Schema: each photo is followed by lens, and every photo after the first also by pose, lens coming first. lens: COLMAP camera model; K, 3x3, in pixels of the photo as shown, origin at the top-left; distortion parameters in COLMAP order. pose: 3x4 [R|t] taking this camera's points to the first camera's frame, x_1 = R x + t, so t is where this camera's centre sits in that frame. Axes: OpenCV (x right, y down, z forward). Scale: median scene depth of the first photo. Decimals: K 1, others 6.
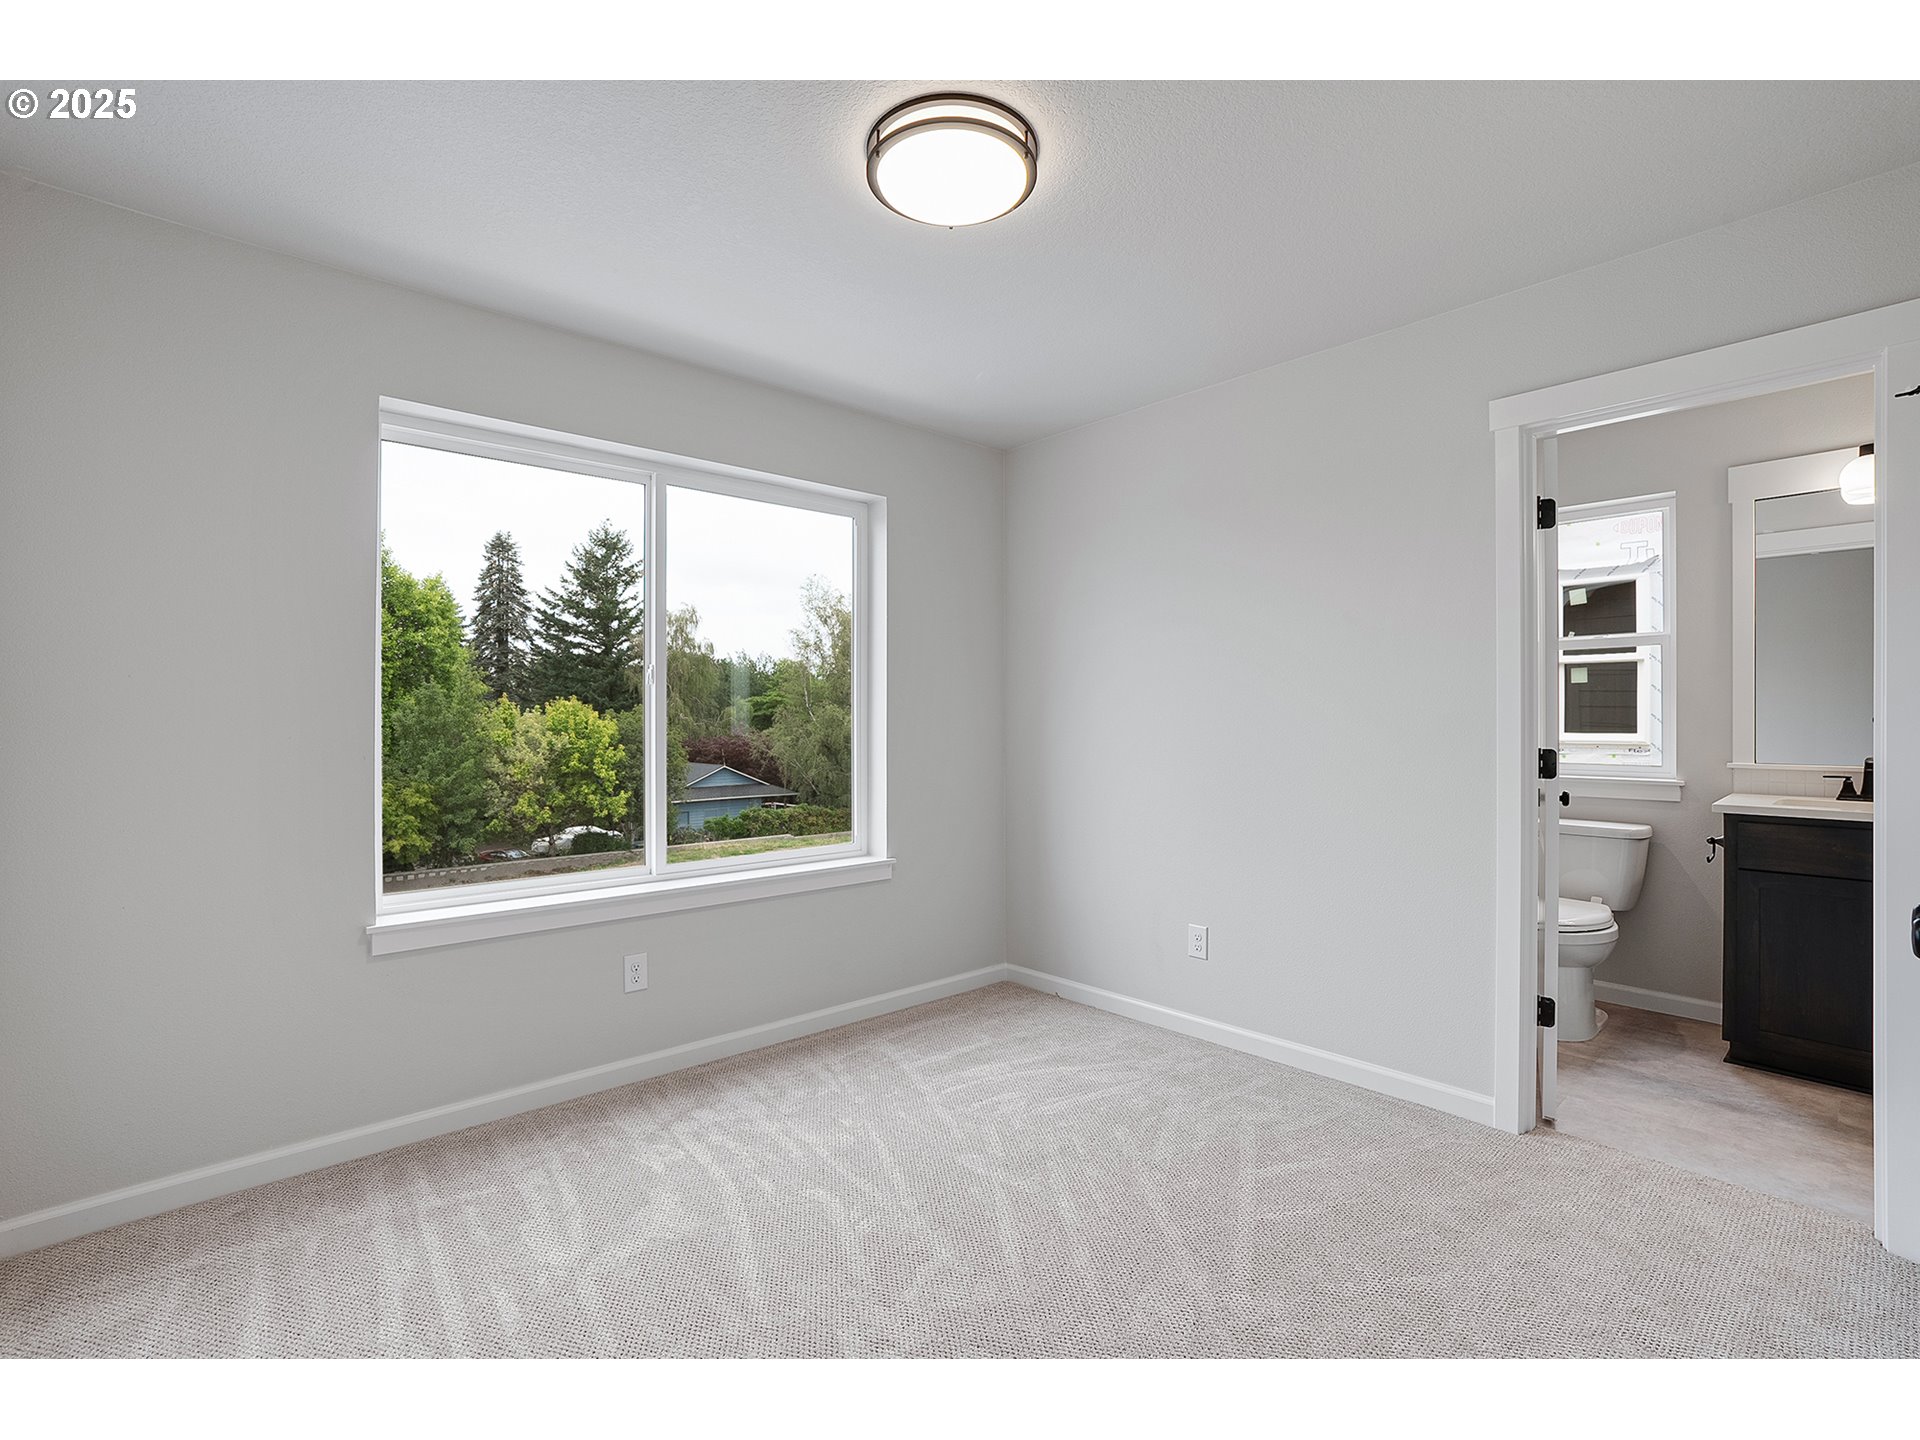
lens RADIAL K [[877.0, 0, 954.5], [0, 877.0, 706.2], [0, 0, 1]] dist [-0.039589, 0.015152]
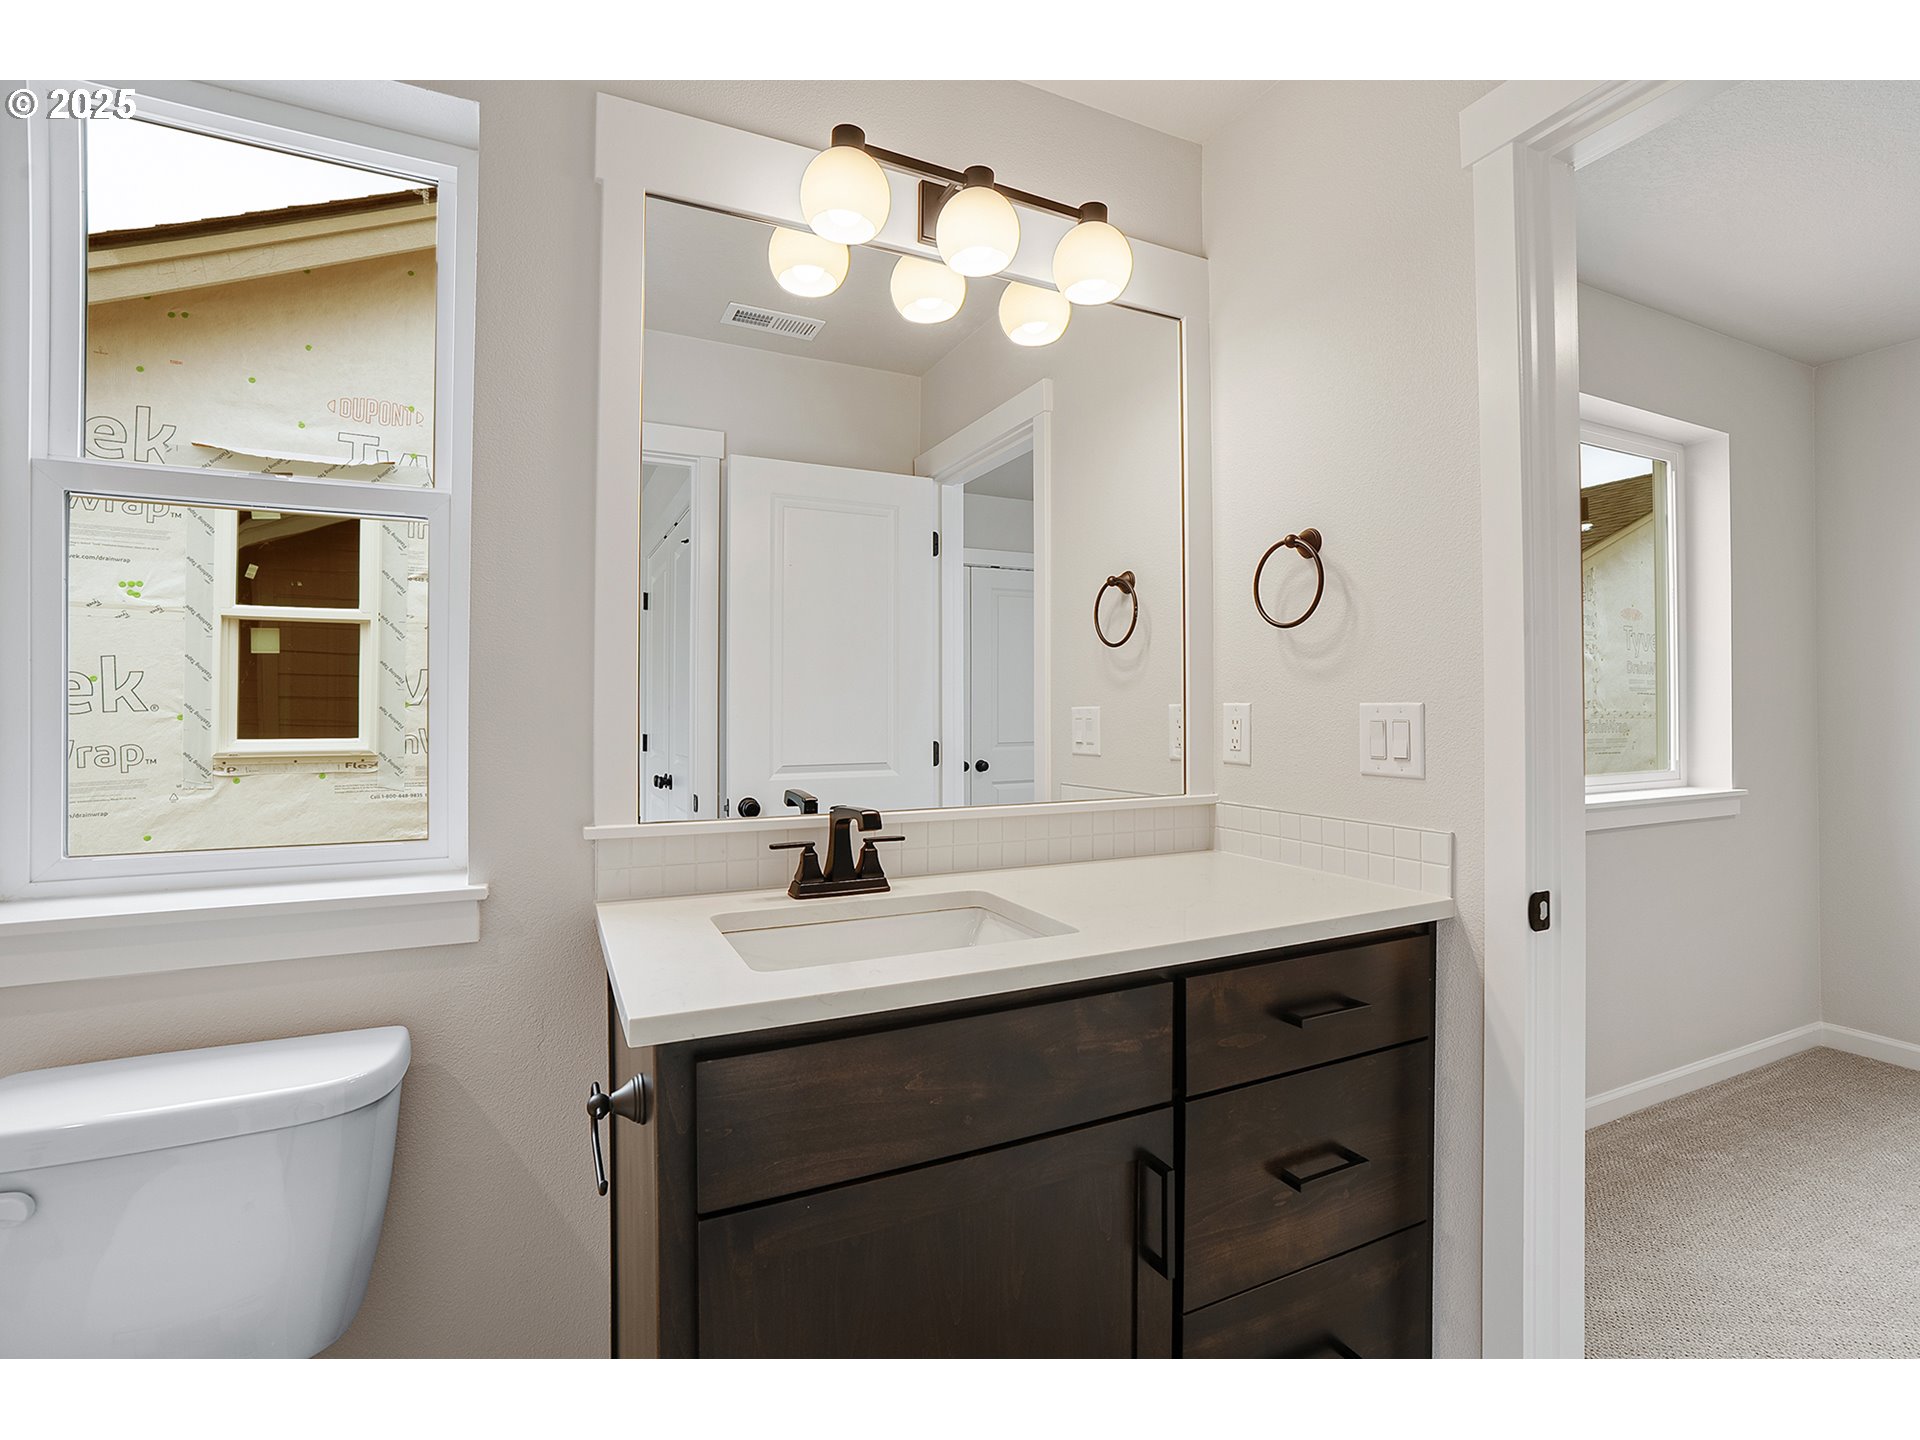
lens RADIAL K [[877.0, 0, 965.3], [0, 877.0, 715.4], [0, 0, 1]] dist [-0.039589, 0.015152]
pose [[0.281951, -0.004020, 0.959420, 0.310518], [-0.012503, 0.999891, 0.007864, 0.004363], [-0.959347, -0.014213, 0.281870, 0.394084]]
